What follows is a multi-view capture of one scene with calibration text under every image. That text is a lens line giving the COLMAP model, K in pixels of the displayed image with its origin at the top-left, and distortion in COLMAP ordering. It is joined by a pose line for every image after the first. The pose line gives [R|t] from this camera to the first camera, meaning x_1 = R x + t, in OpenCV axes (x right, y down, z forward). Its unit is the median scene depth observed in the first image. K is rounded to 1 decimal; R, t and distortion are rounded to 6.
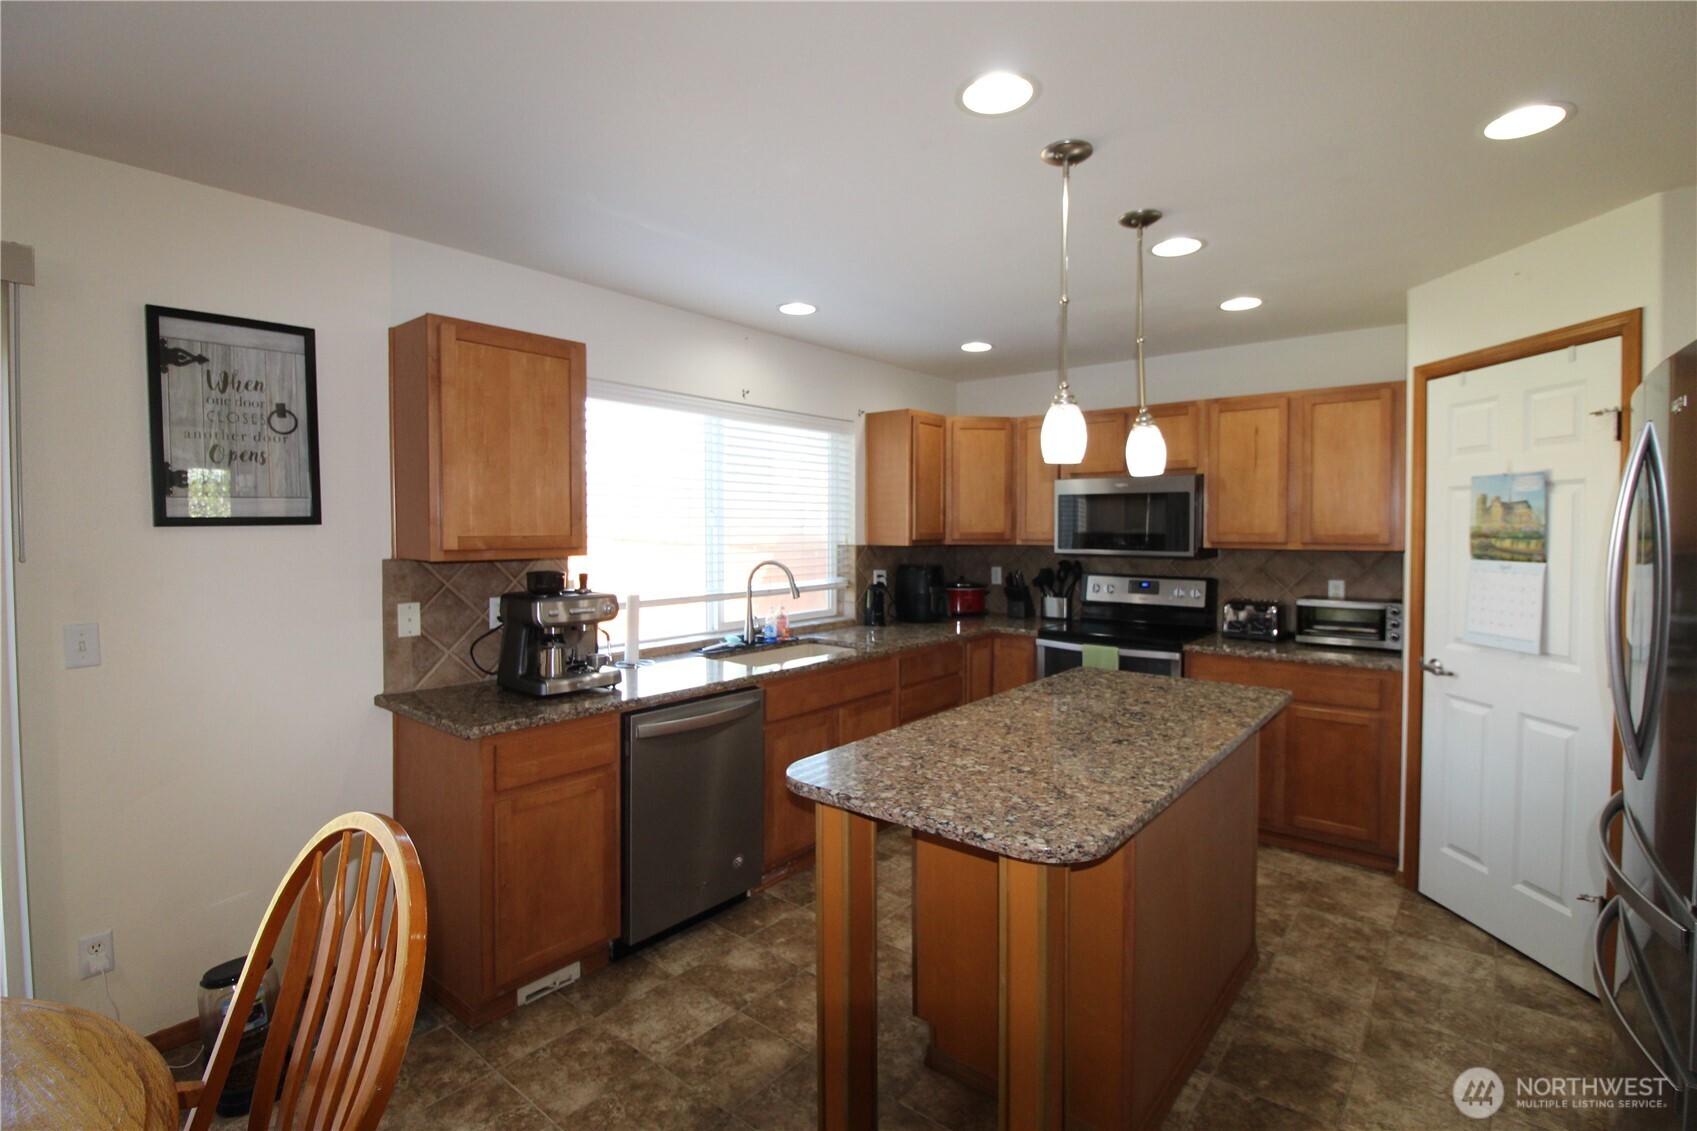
lens RADIAL K [[792.3, 0, 865.3], [0, 792.3, 548.7], [0, 0, 1]] dist [-0.001345, -0.011221]
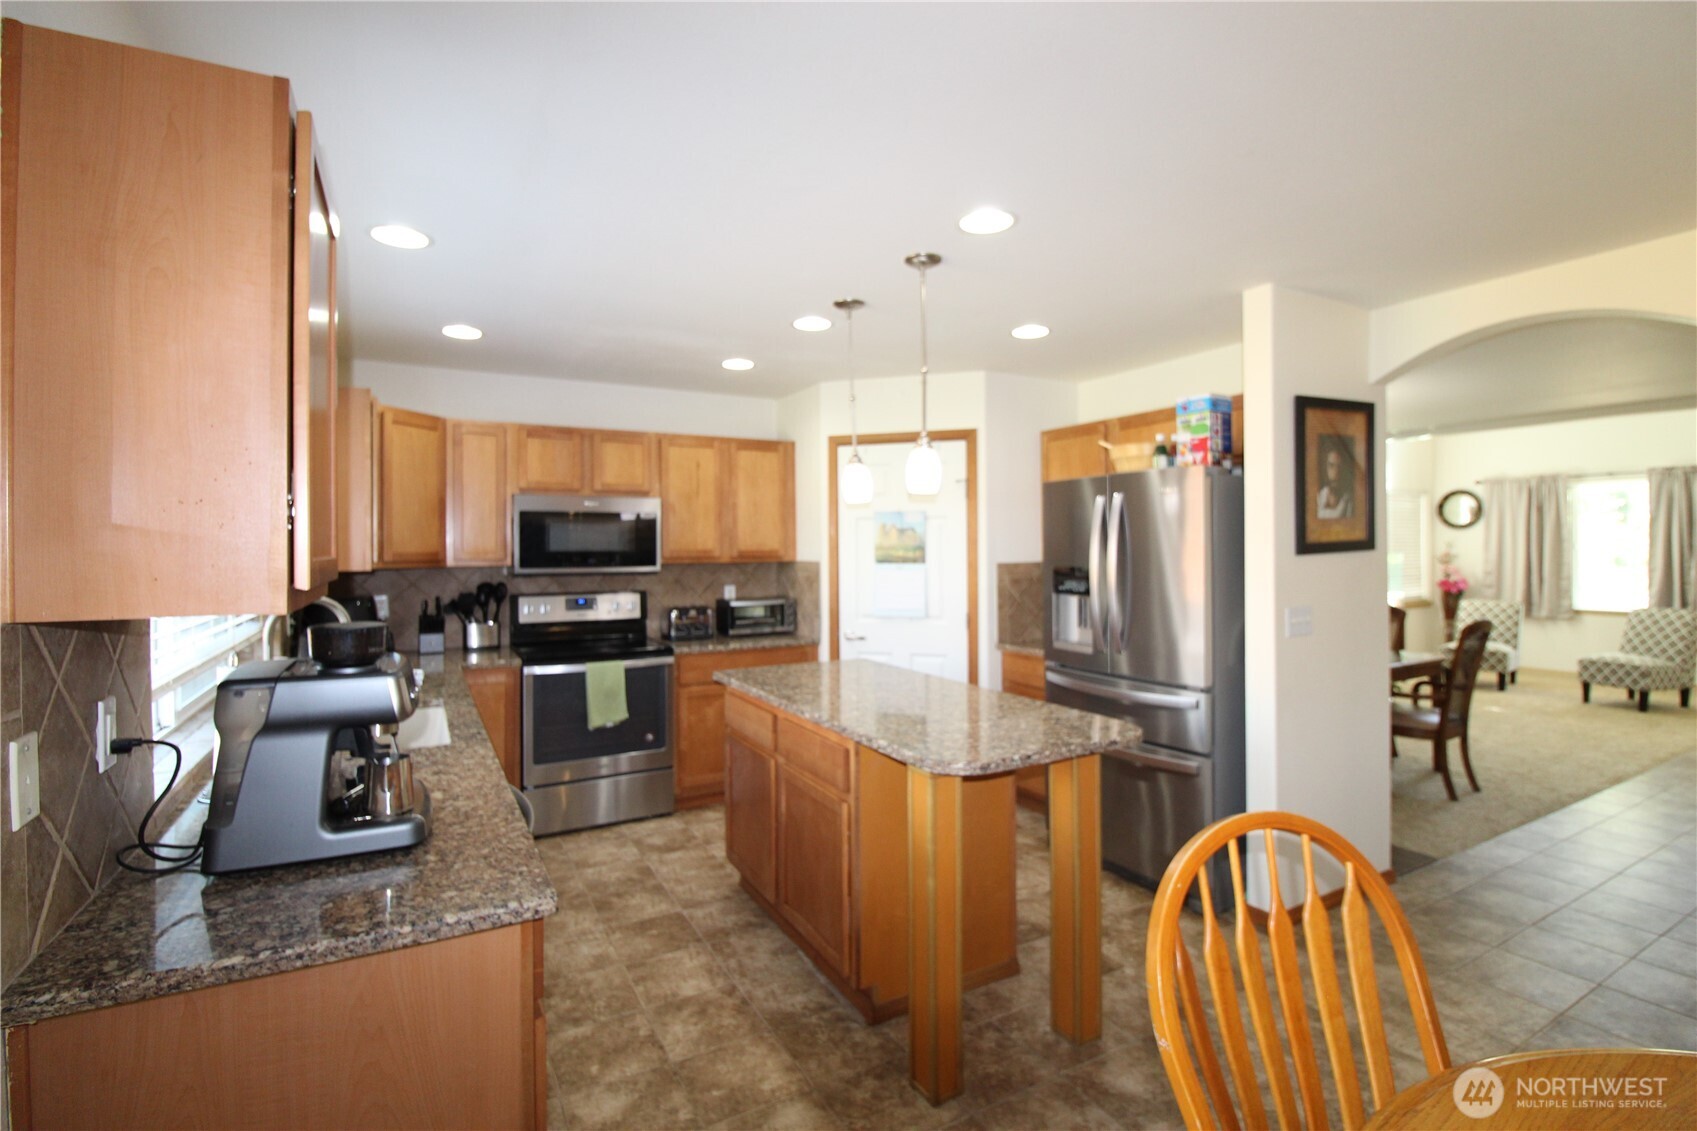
lens RADIAL K [[792.3, 0, 865.3], [0, 792.3, 548.7], [0, 0, 1]] dist [-0.001345, -0.011221]
pose [[0.361231, -0.007840, 0.932444, -0.558471], [0.033108, 0.999442, -0.004423, -0.007759], [-0.931889, 0.032469, 0.361289, 0.339123]]
